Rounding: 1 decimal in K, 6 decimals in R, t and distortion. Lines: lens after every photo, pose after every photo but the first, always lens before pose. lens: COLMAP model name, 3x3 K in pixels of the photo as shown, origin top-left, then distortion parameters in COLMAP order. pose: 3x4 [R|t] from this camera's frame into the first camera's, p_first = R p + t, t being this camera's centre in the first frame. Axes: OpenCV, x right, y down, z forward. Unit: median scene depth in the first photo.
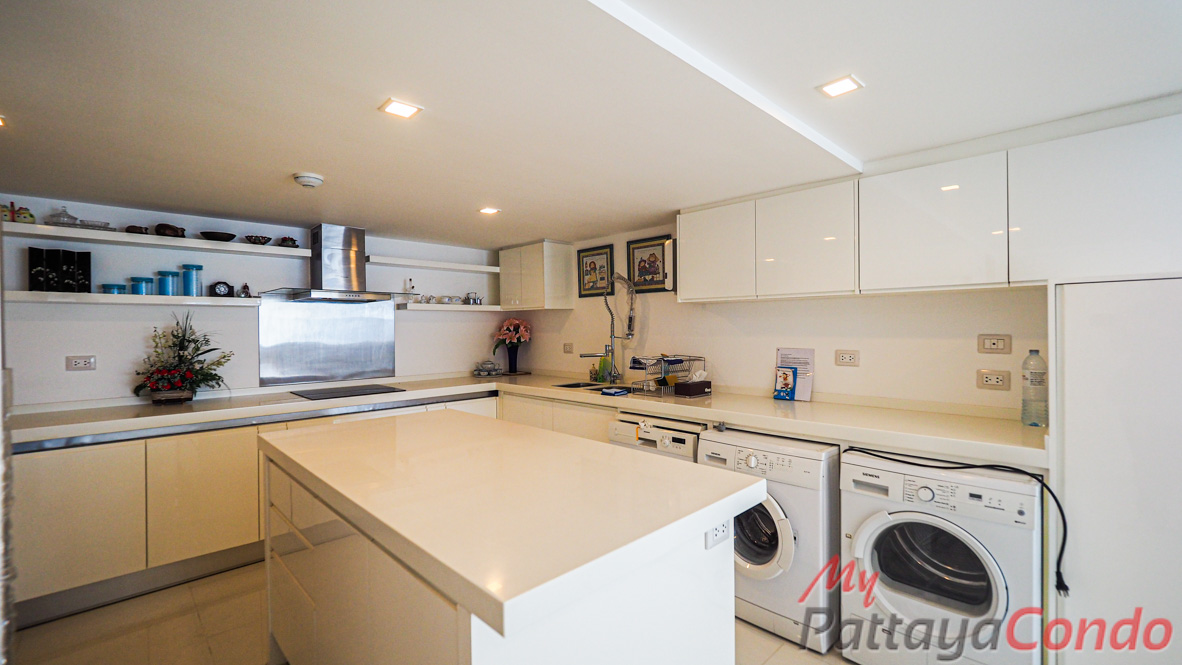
lens RADIAL K [[498.0, 0, 582.2], [0, 498.0, 330.2], [0, 0, 1]] dist [0.012542, -0.015009]
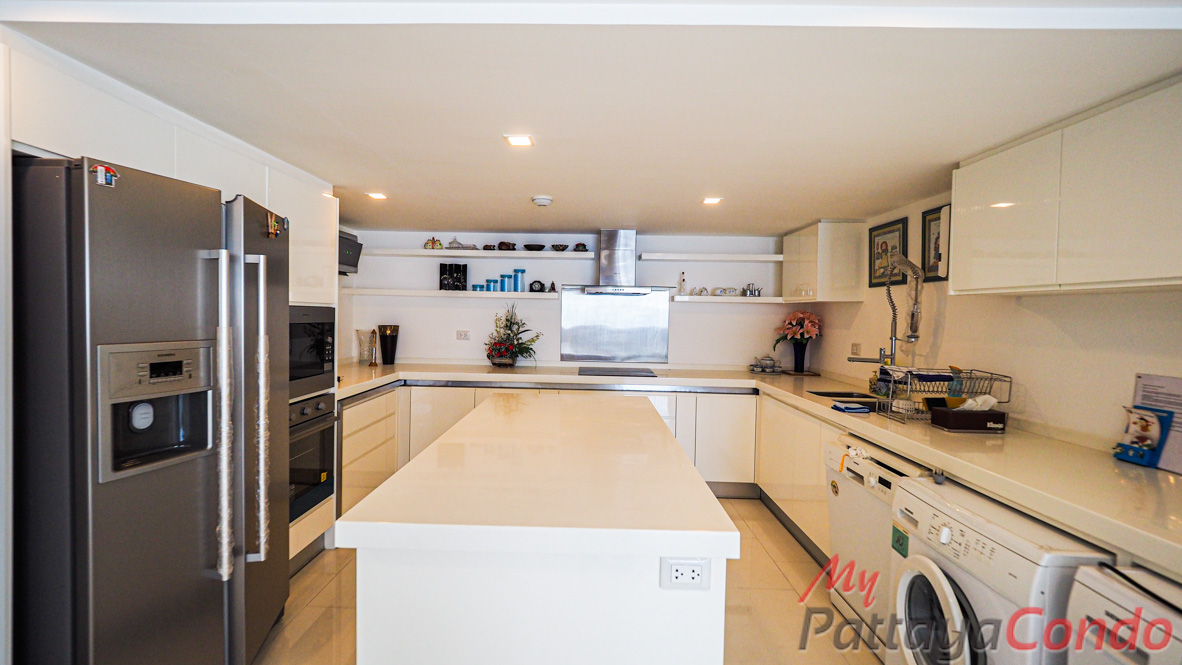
lens RADIAL K [[500.5, 0, 575.1], [0, 500.5, 333.0], [0, 0, 1]] dist [-0.013184, -0.000081]
pose [[0.694447, 0.050447, -0.717773, 0.322273], [-0.029748, 0.998699, 0.041410, -0.014477], [0.718929, -0.007405, 0.695044, 0.126531]]
